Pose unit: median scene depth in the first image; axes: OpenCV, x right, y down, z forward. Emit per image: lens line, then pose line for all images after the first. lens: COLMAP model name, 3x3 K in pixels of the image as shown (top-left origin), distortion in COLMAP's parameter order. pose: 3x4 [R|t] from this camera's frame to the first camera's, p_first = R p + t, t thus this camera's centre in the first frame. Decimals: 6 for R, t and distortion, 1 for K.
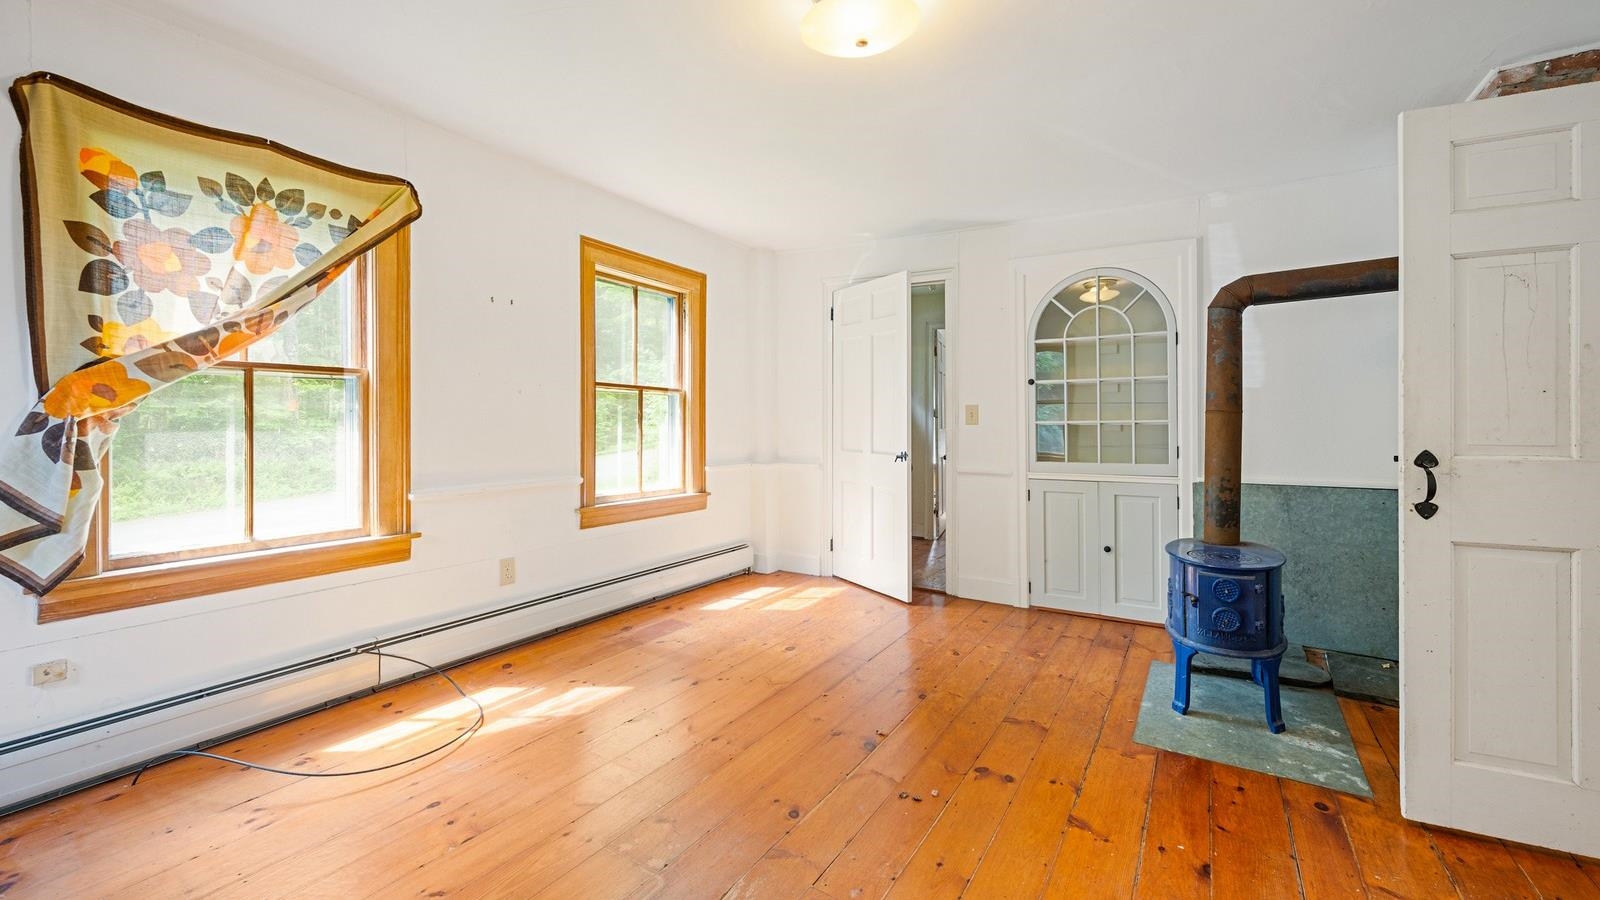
lens RADIAL K [[646.5, 0, 807.3], [0, 646.5, 447.7], [0, 0, 1]] dist [0.000191, 0.000000]
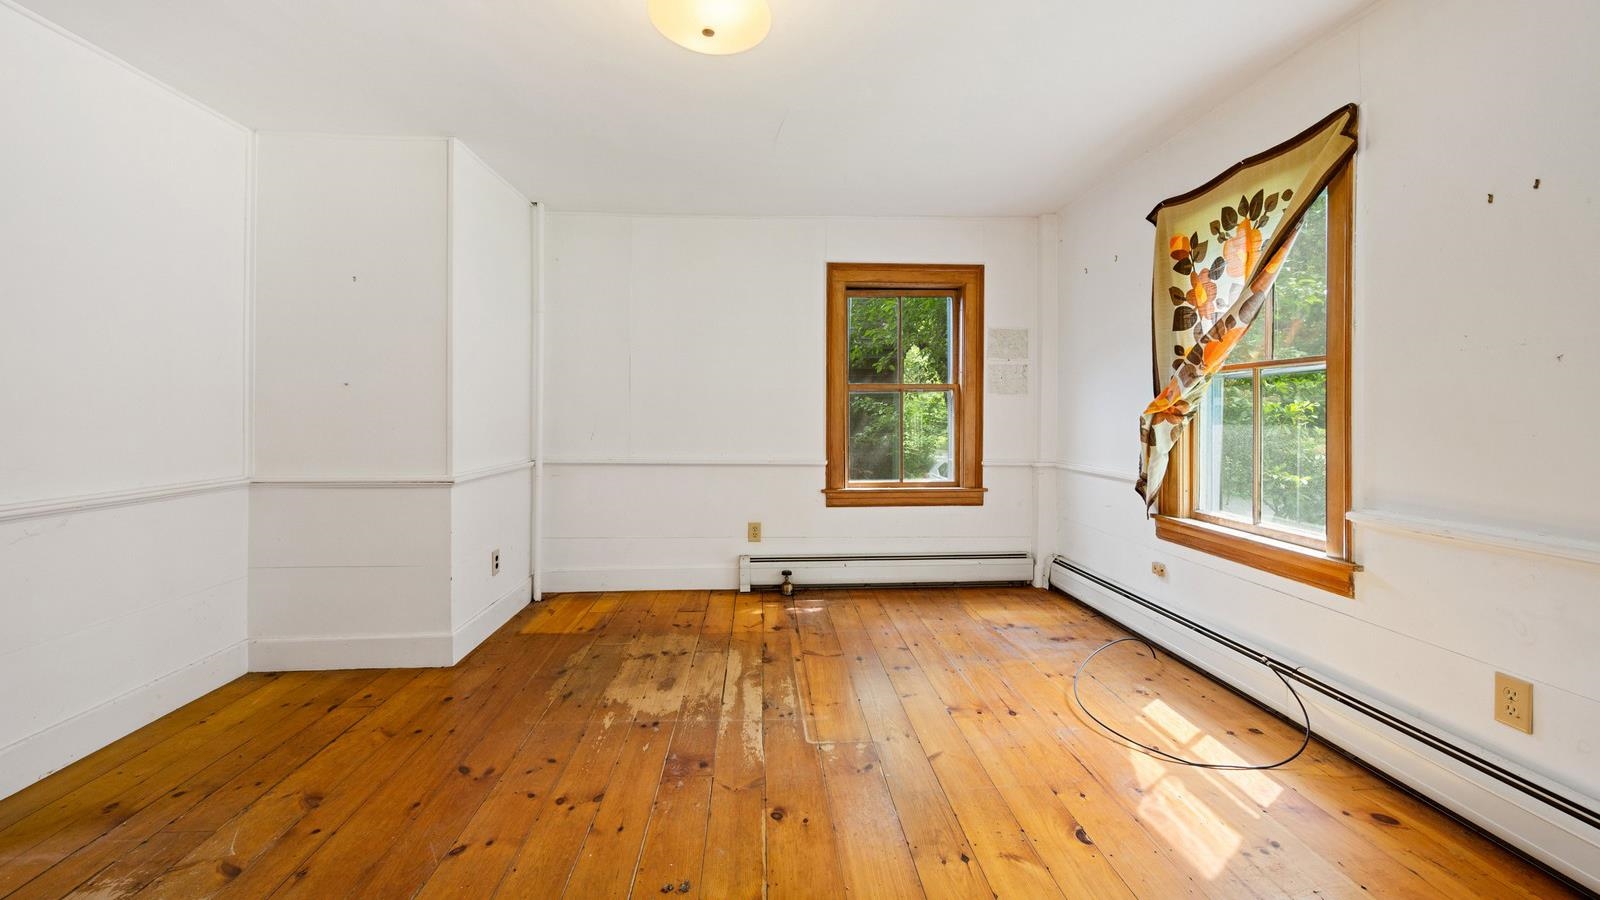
lens RADIAL K [[646.5, 0, 807.3], [0, 646.5, 447.7], [0, 0, 1]] dist [0.000191, 0.000000]
pose [[-0.805311, 0.026159, -0.592276, 0.444108], [-0.032389, 0.995593, 0.088012, -0.064756], [0.591968, 0.090060, -0.800914, 1.544540]]
